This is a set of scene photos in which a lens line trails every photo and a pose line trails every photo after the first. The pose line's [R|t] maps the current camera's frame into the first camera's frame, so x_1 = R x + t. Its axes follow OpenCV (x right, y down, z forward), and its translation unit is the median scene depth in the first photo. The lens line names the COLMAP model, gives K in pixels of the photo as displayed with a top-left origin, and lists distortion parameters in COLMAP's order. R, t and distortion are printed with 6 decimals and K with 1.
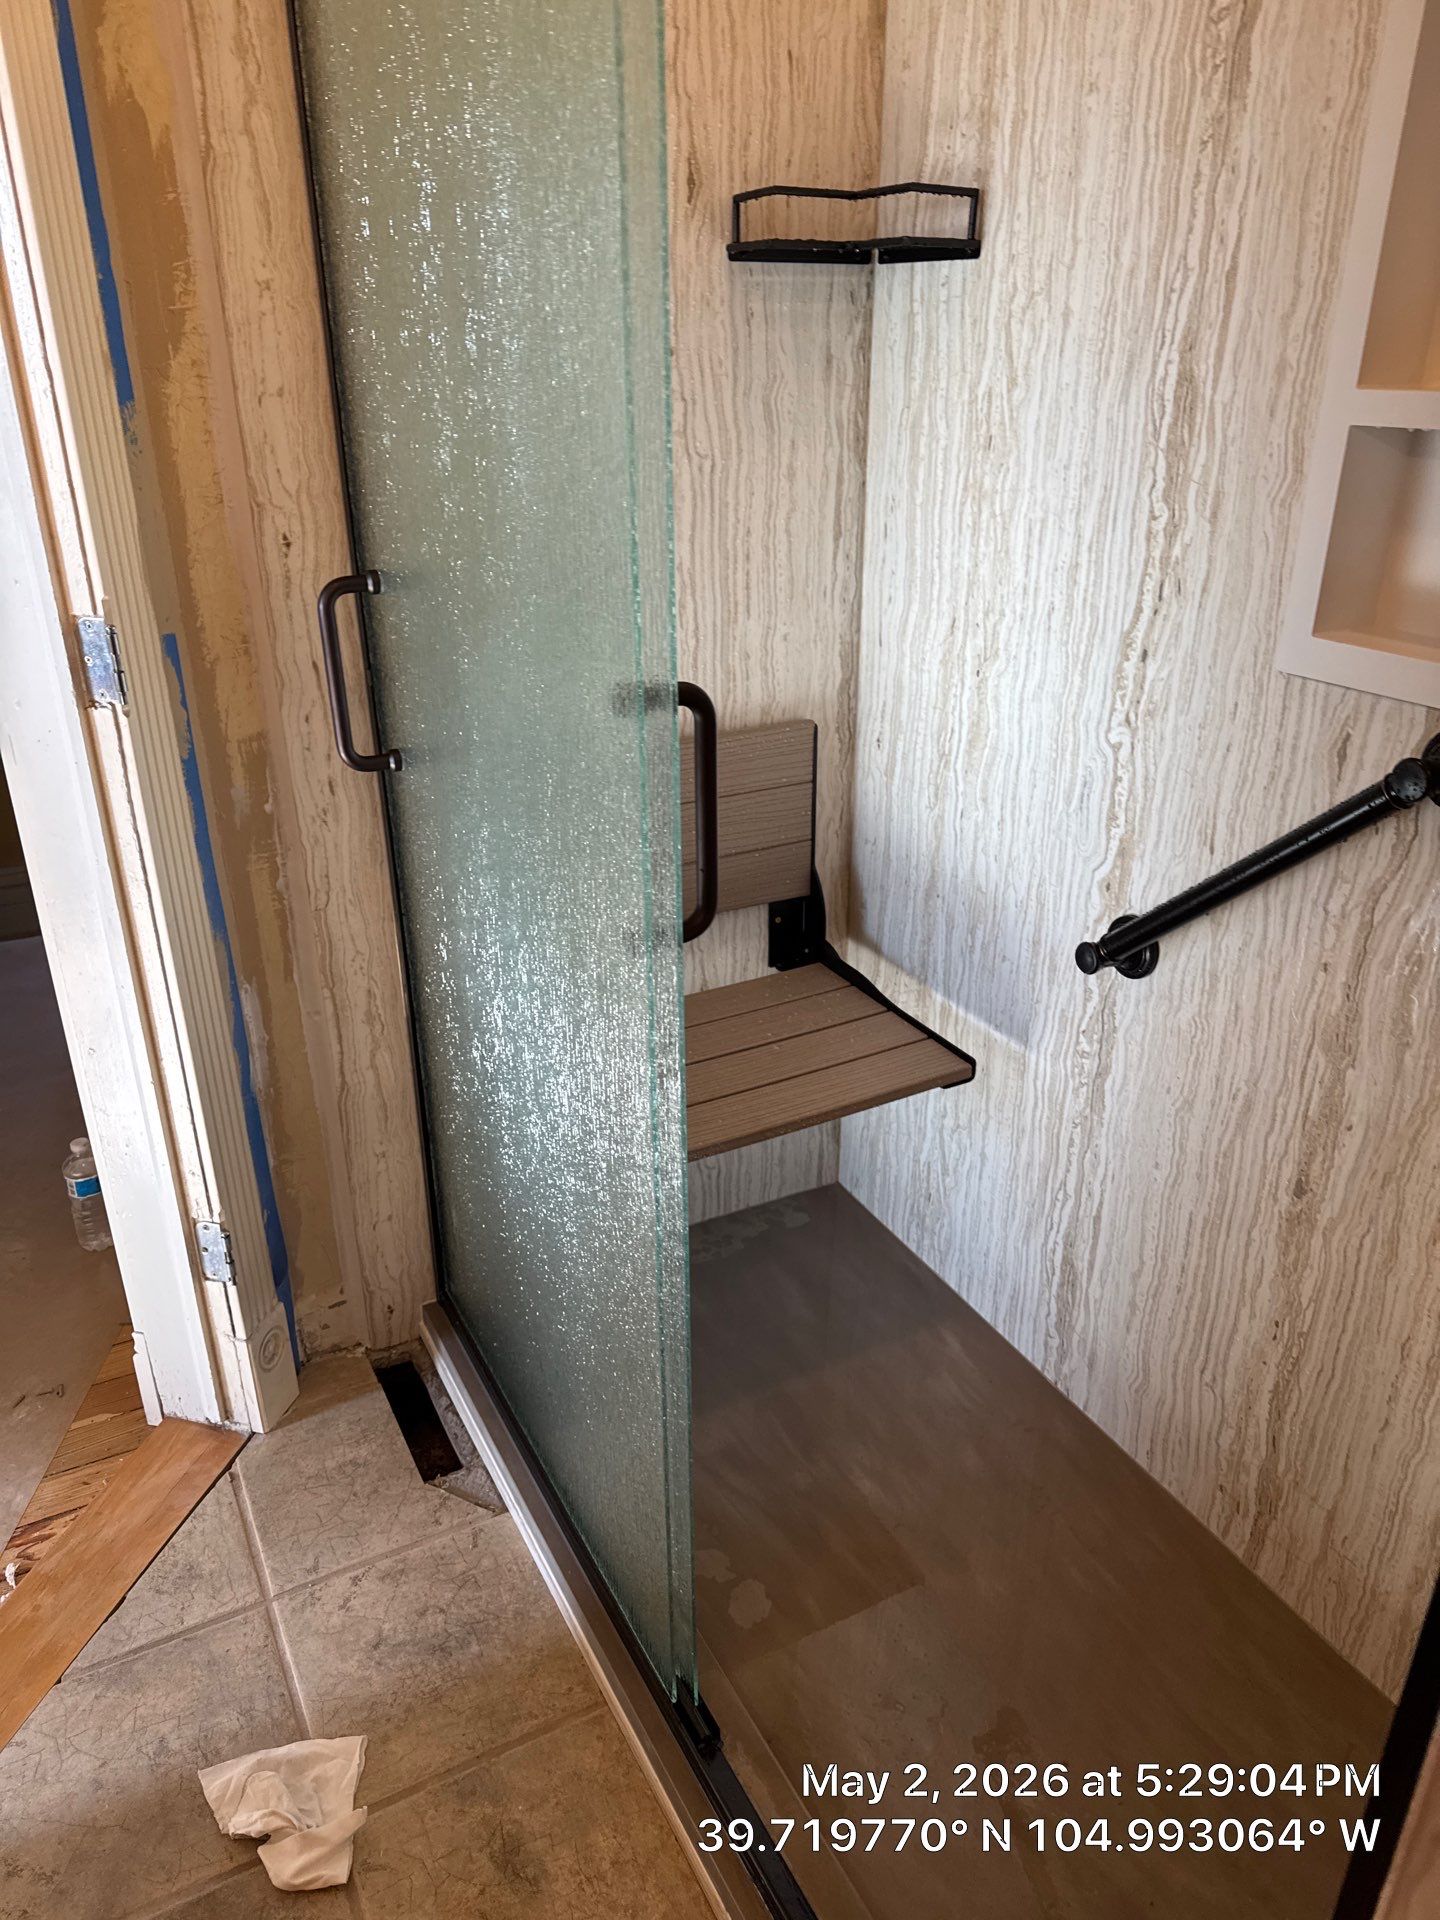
lens RADIAL K [[1347.6, 0, 720.7], [0, 1347.6, 960.7], [0, 0, 1]] dist [0.050473, -0.068741]
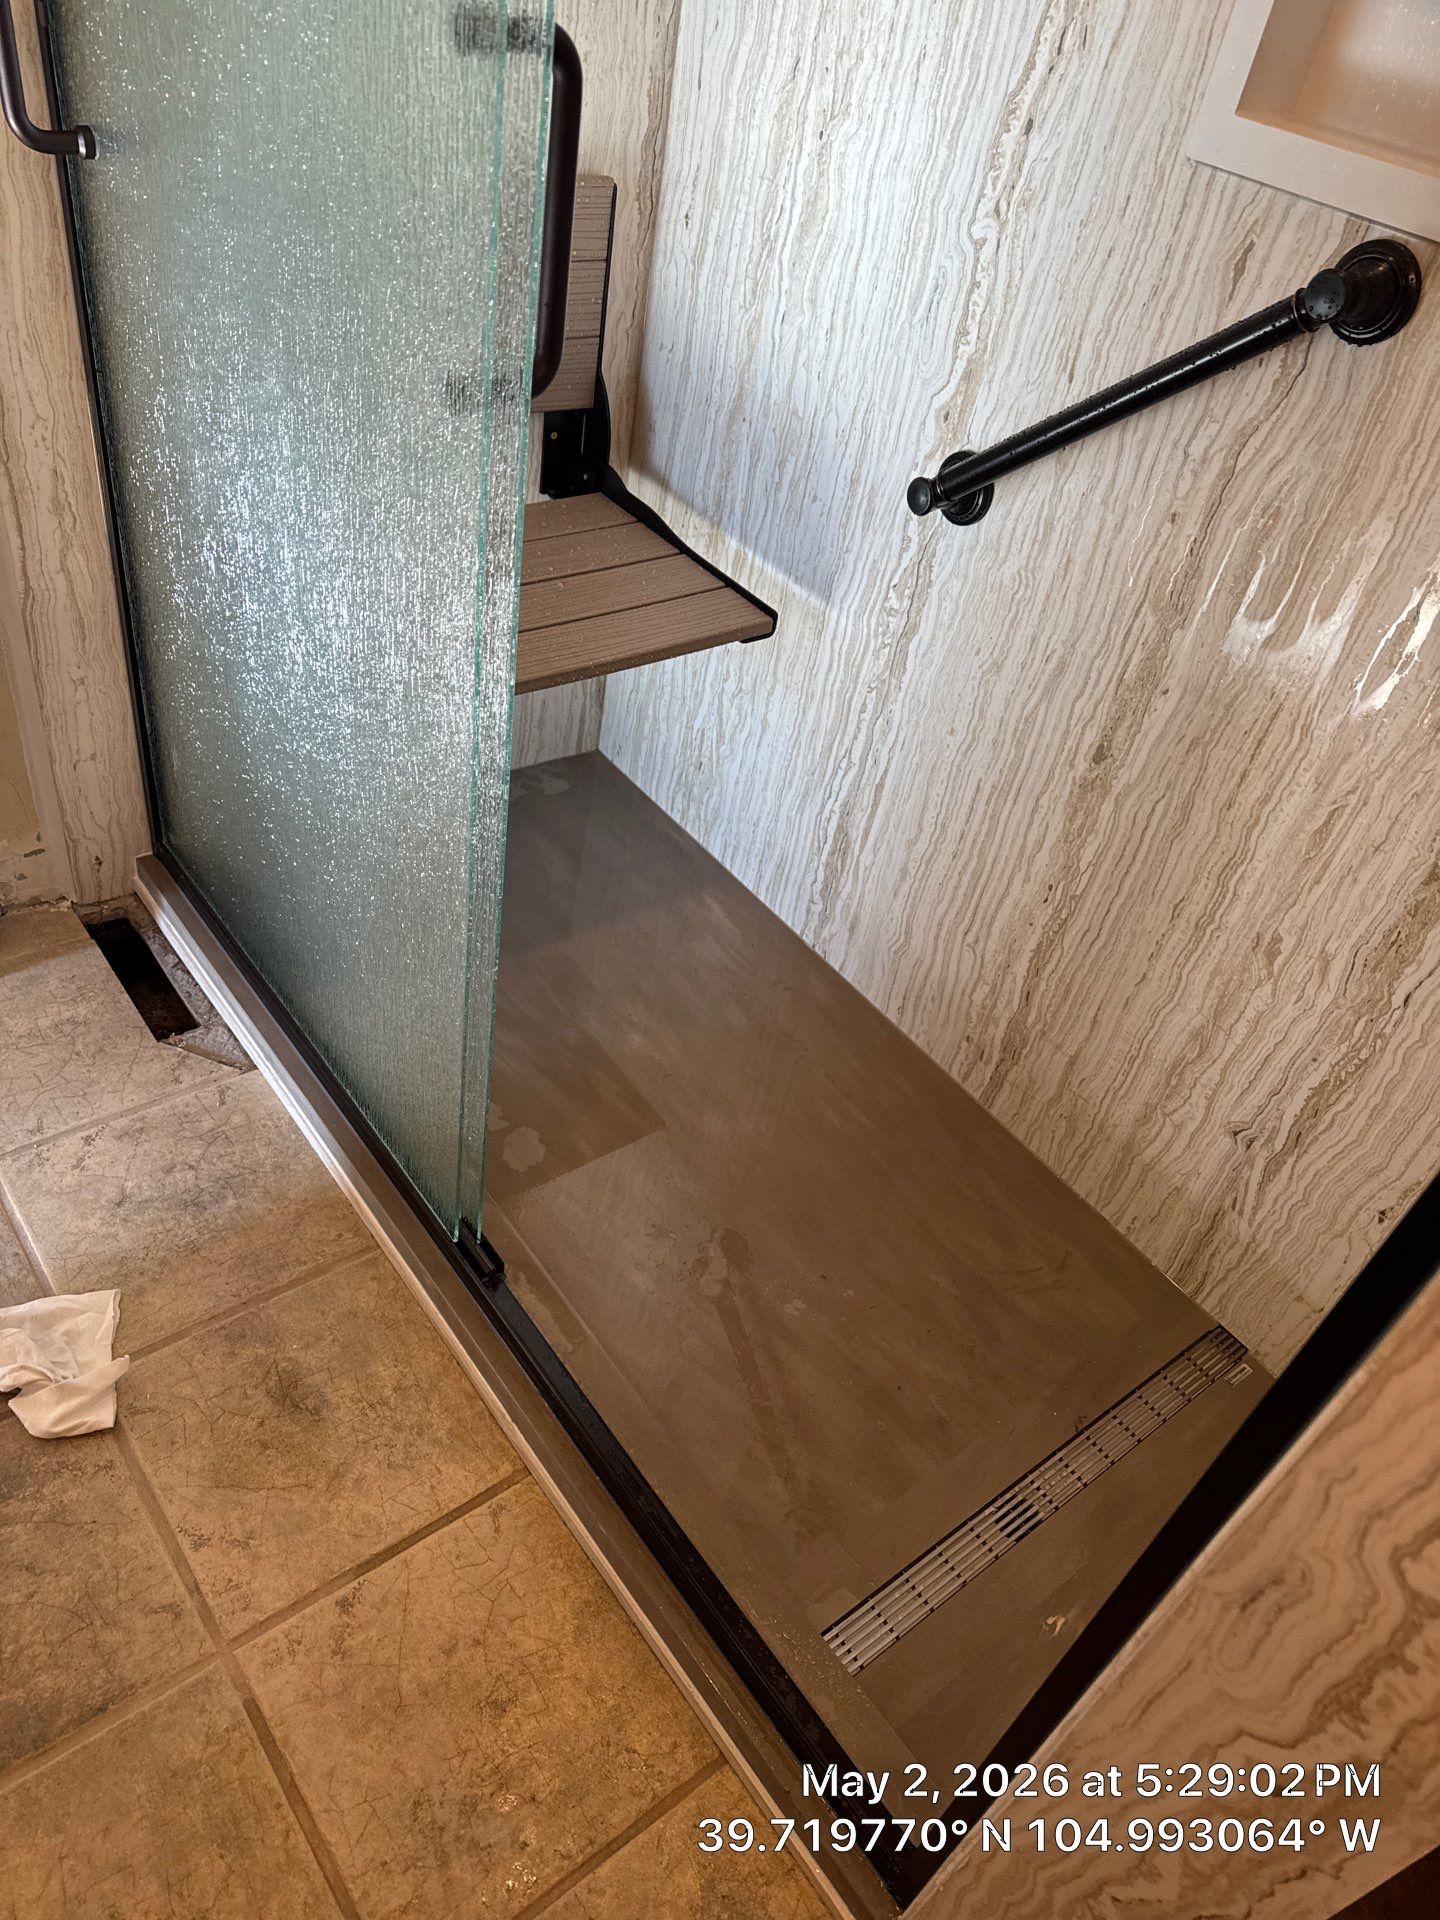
lens RADIAL K [[1347.6, 0, 719.3], [0, 1347.6, 953.3], [0, 0, 1]] dist [0.050473, -0.068741]
pose [[0.972603, 0.007537, 0.232349, -0.072745], [-0.073820, 0.957758, 0.277940, 0.050426], [-0.220439, -0.287477, 0.932075, 0.090143]]
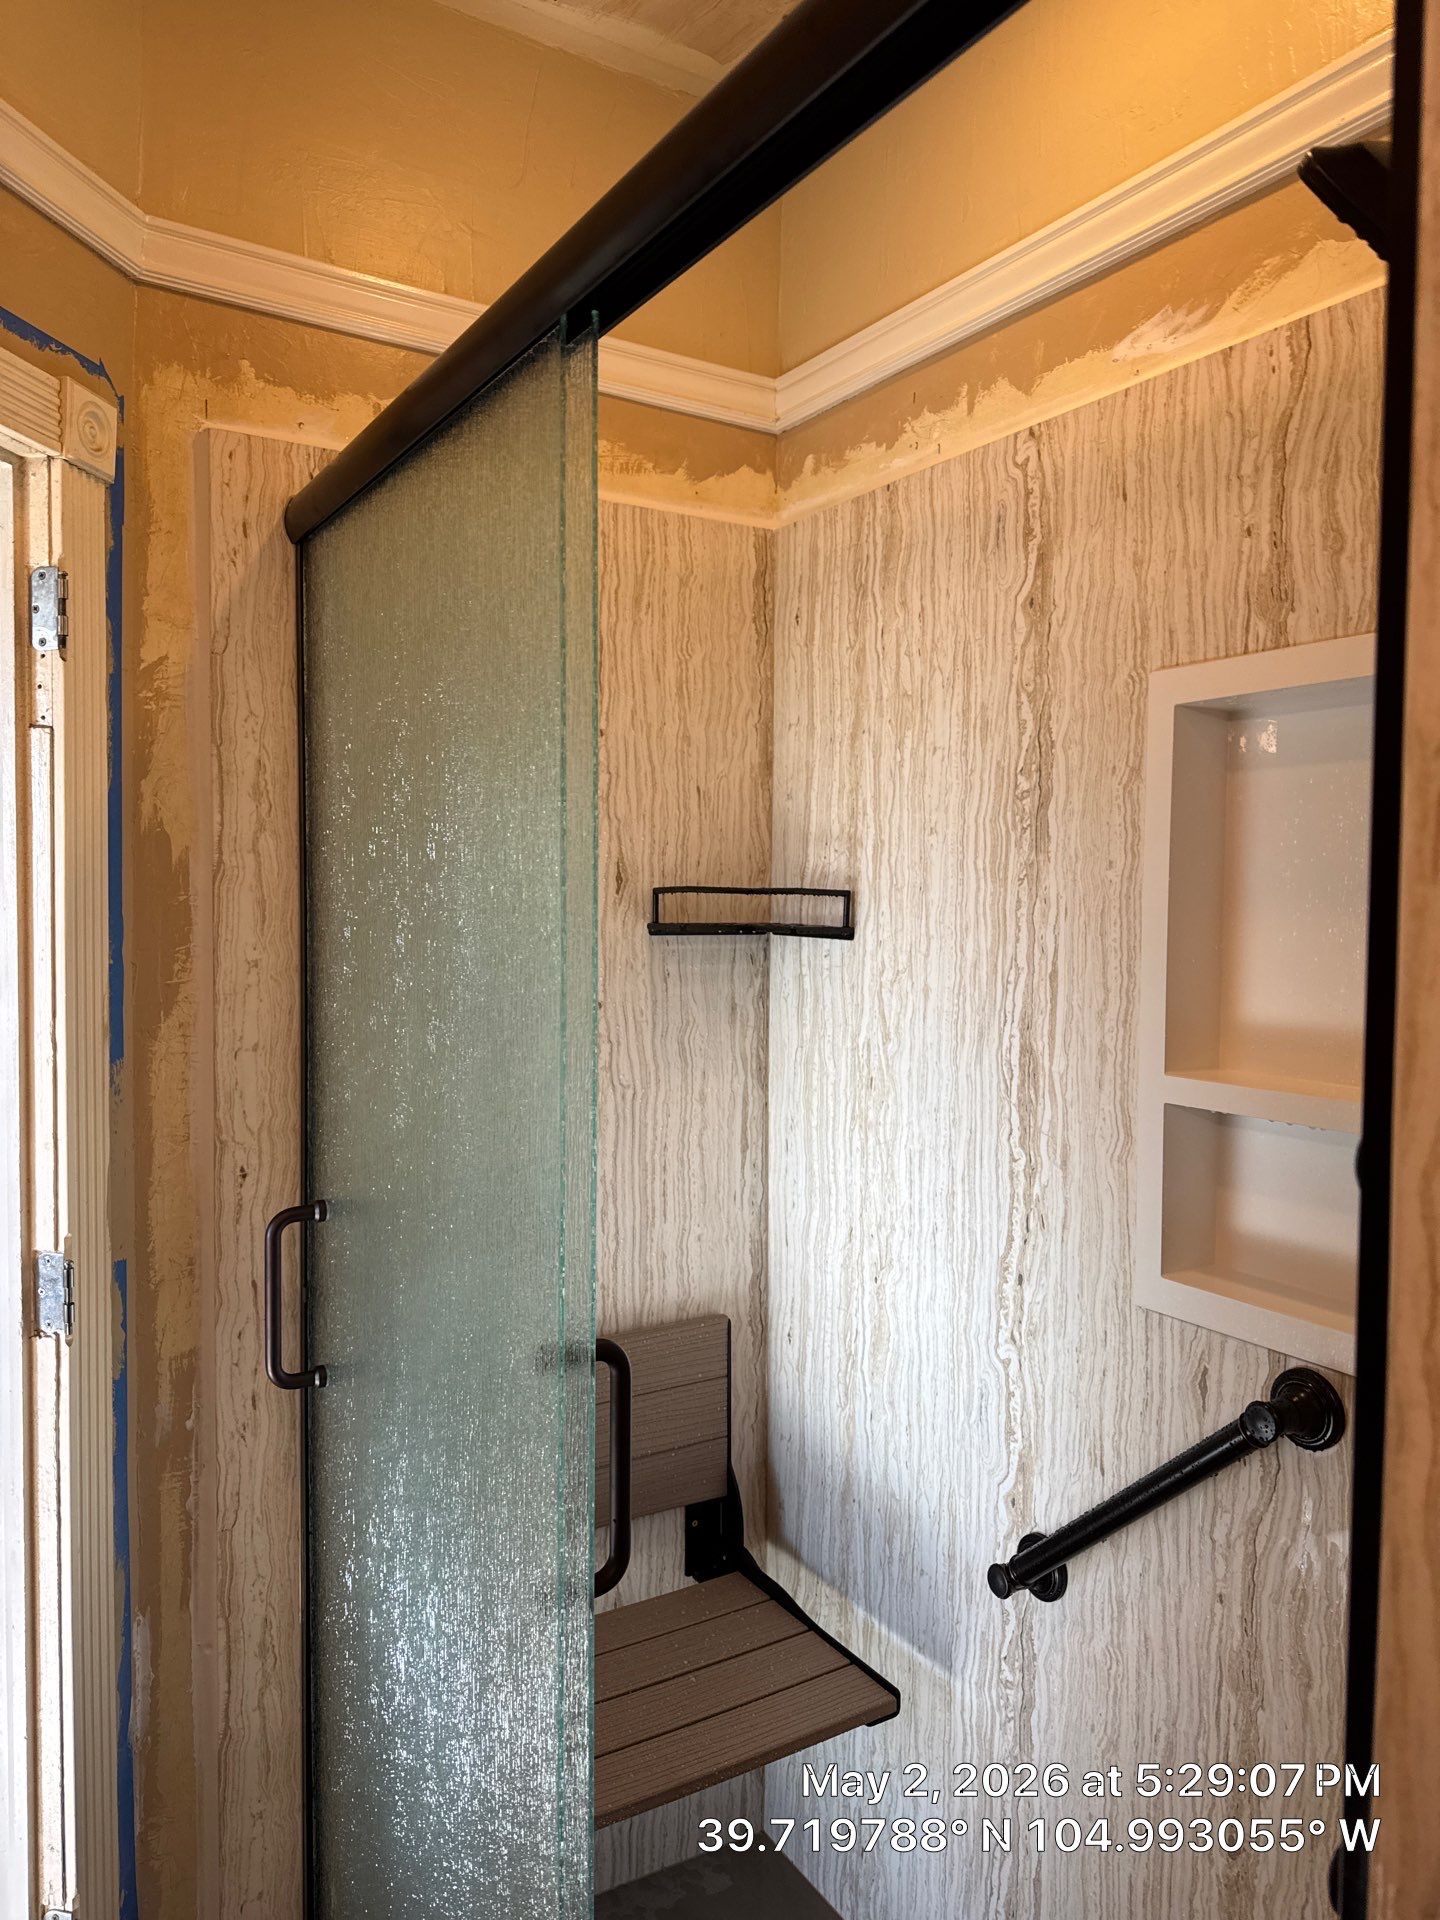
lens RADIAL K [[1347.6, 0, 716.8], [0, 1347.6, 945.8], [0, 0, 1]] dist [0.050473, -0.068741]
pose [[0.998708, 0.009758, 0.049869, 0.007494], [0.010051, 0.924066, -0.382101, -0.056351], [-0.049811, 0.382109, 0.922774, -0.107690]]
